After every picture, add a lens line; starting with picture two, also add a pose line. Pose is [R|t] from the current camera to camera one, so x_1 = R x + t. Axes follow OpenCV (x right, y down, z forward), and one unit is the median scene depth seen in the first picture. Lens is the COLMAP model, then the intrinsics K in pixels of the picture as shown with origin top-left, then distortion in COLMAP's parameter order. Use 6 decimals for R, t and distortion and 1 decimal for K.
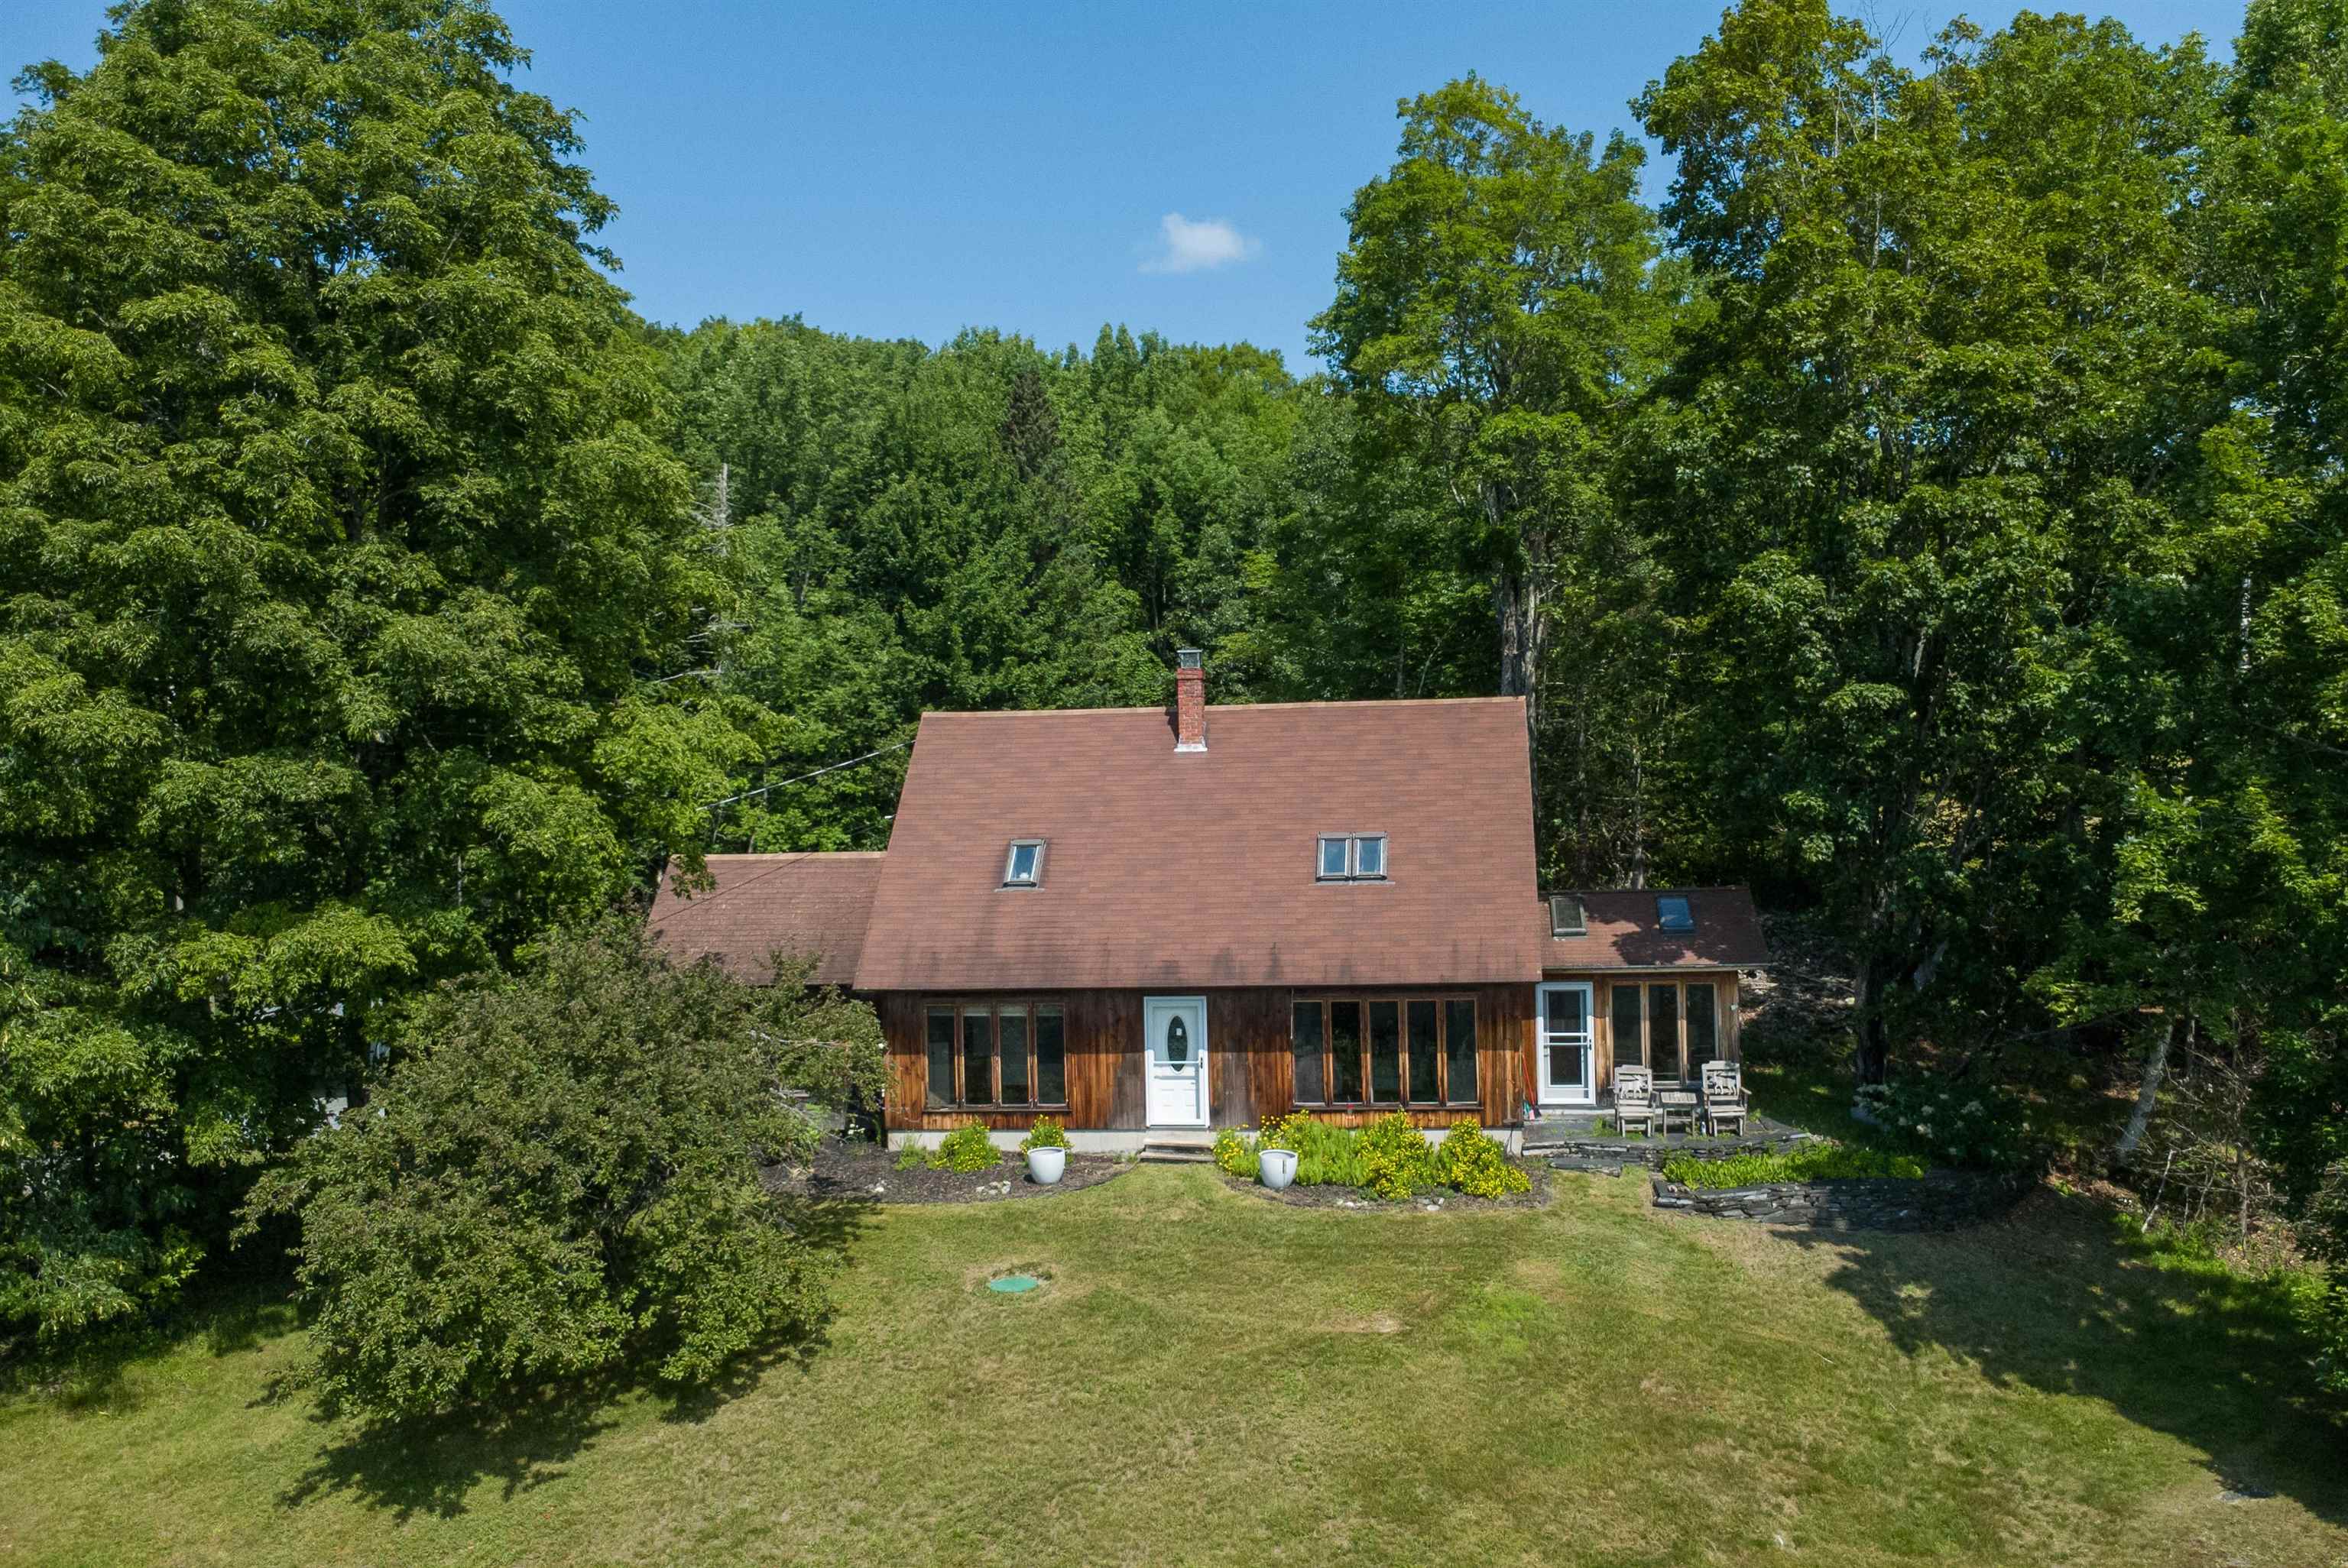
lens RADIAL K [[1905.4, 0, 1208.9], [0, 1905.4, 805.3], [0, 0, 1]] dist [0.018059, 0.008756]
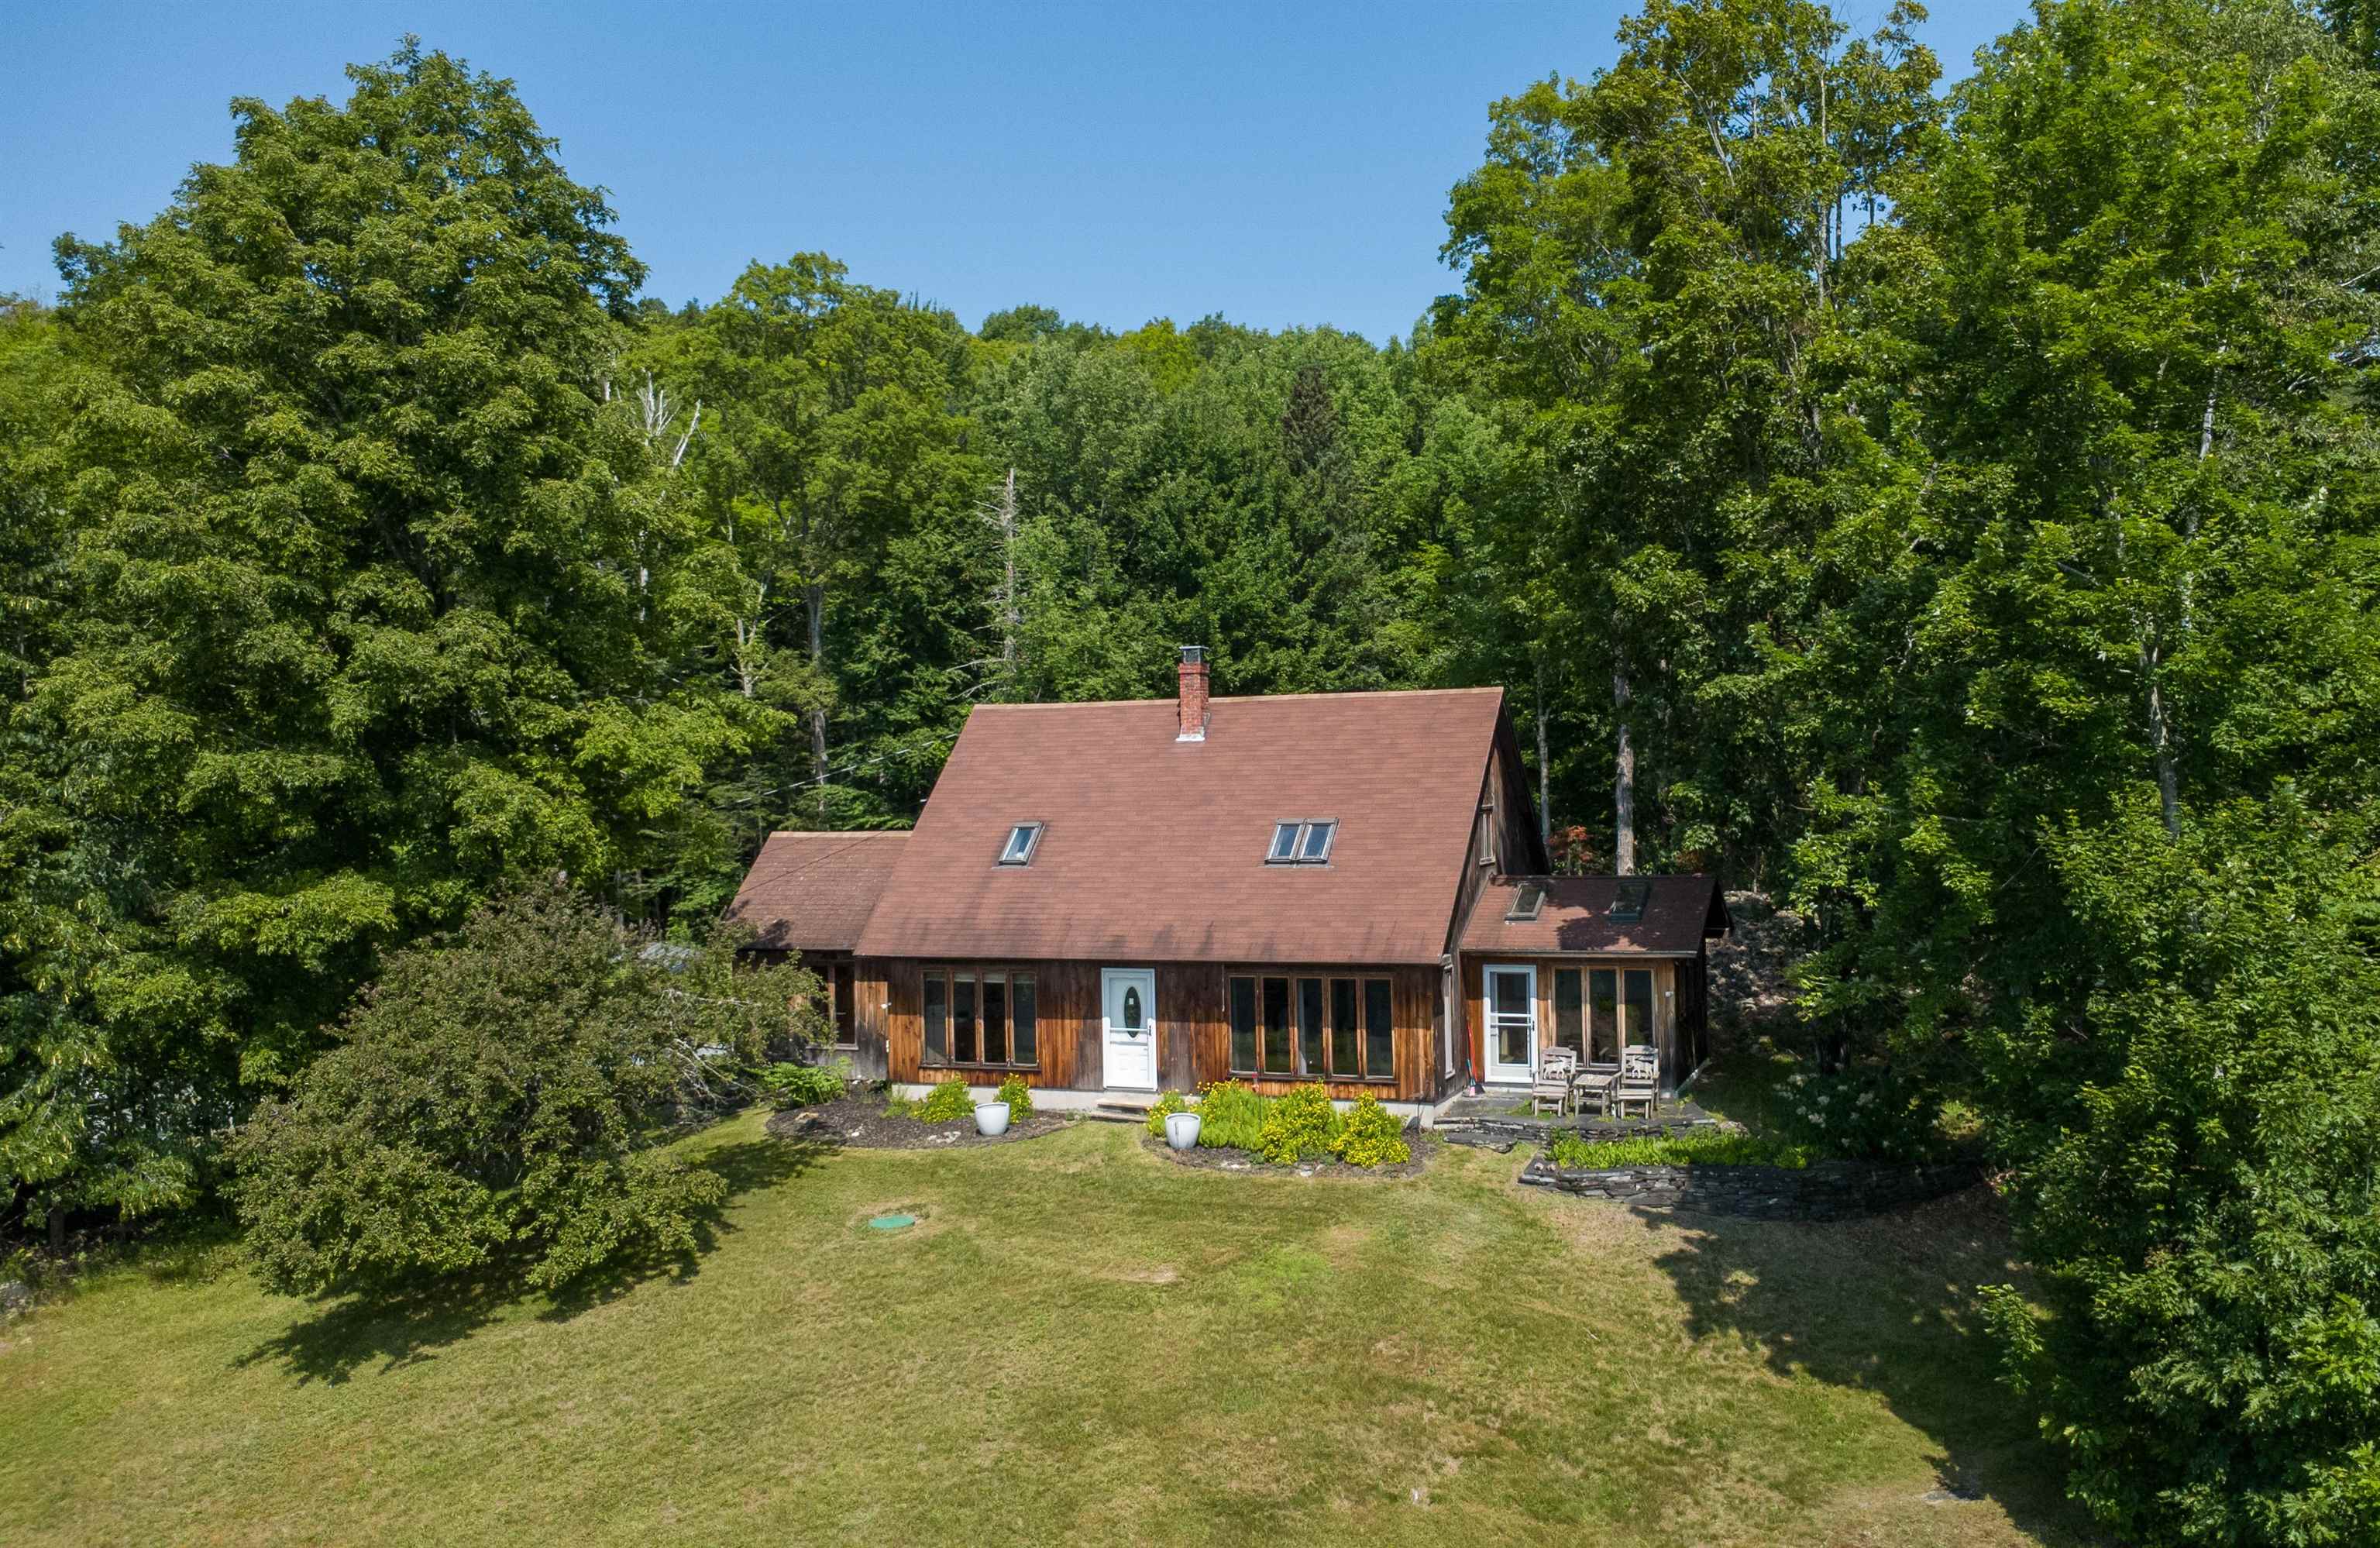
lens RADIAL K [[1880.3, 0, 1332.3], [0, 1880.3, 790.4], [0, 0, 1]] dist [0.009600, 0.018865]
pose [[0.975993, 0.004709, -0.217753, 0.350705], [-0.003065, 0.999964, 0.007884, -0.010347], [0.217782, -0.007028, 0.975972, -0.017151]]
